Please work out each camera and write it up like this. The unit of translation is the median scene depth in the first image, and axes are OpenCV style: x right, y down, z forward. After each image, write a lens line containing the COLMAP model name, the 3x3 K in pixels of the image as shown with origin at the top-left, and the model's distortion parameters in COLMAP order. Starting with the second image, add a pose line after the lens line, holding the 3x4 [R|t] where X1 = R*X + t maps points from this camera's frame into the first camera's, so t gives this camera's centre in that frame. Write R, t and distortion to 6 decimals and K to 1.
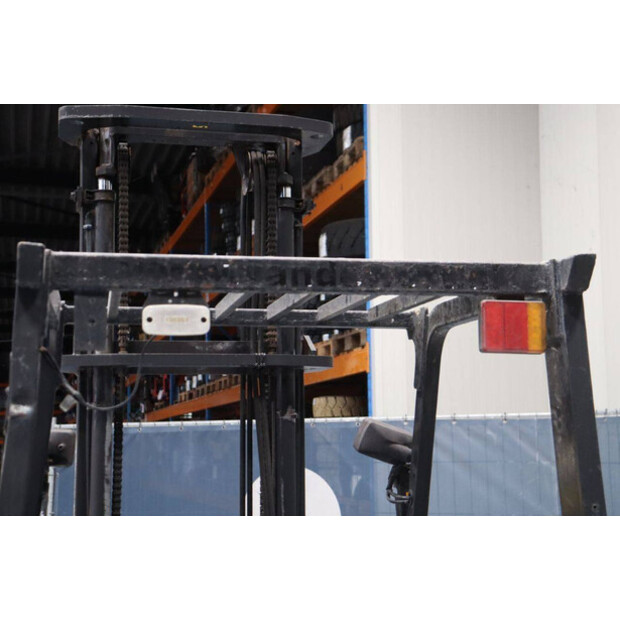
lens RADIAL K [[1145.6, 0, 310.0], [0, 1145.6, 310.0], [0, 0, 1]] dist [0.167222, 0.062123]
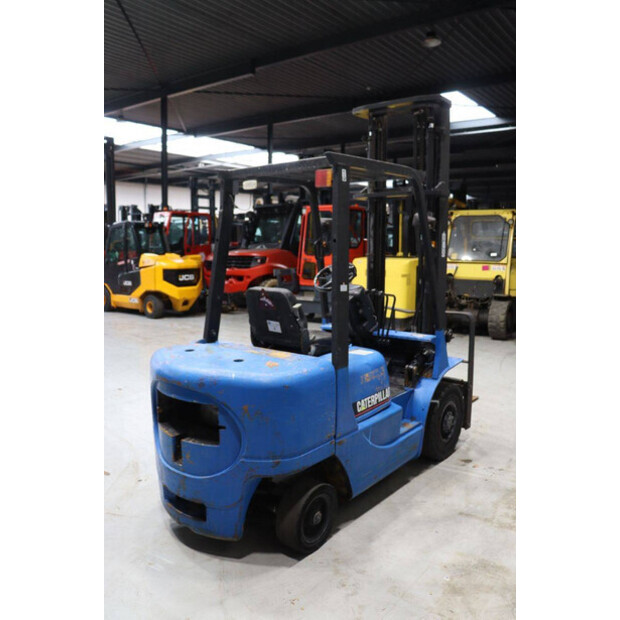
lens RADIAL K [[523.8, 0, 310.0], [0, 523.8, 310.0], [0, 0, 1]] dist [-0.122333, 0.008204]
pose [[0.631759, 0.109522, -0.767389, 0.740436], [0.081425, 0.975116, 0.206203, 0.040447], [0.770877, -0.192755, 0.607120, 0.034883]]
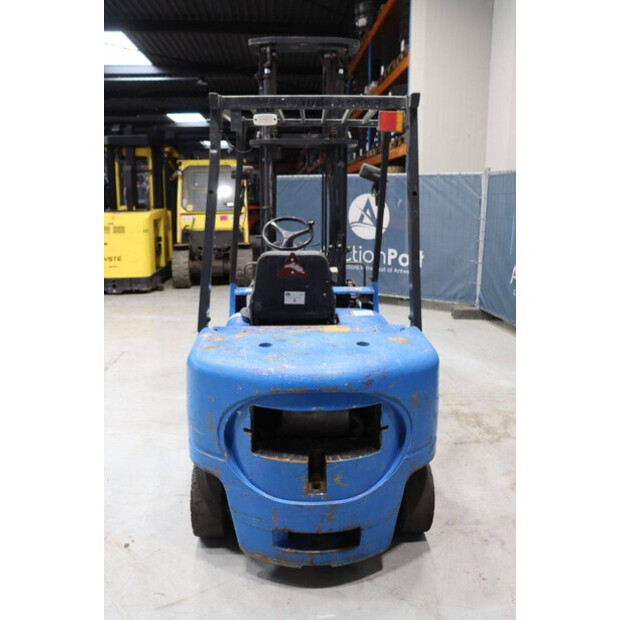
lens RADIAL K [[510.9, 0, 310.0], [0, 510.9, 310.0], [0, 0, 1]] dist [-0.156578, 0.121273]
pose [[0.983577, 0.049449, -0.173583, 0.126067], [0.011767, 0.942124, 0.335058, 0.021685], [0.180105, -0.331598, 0.926070, -0.155106]]
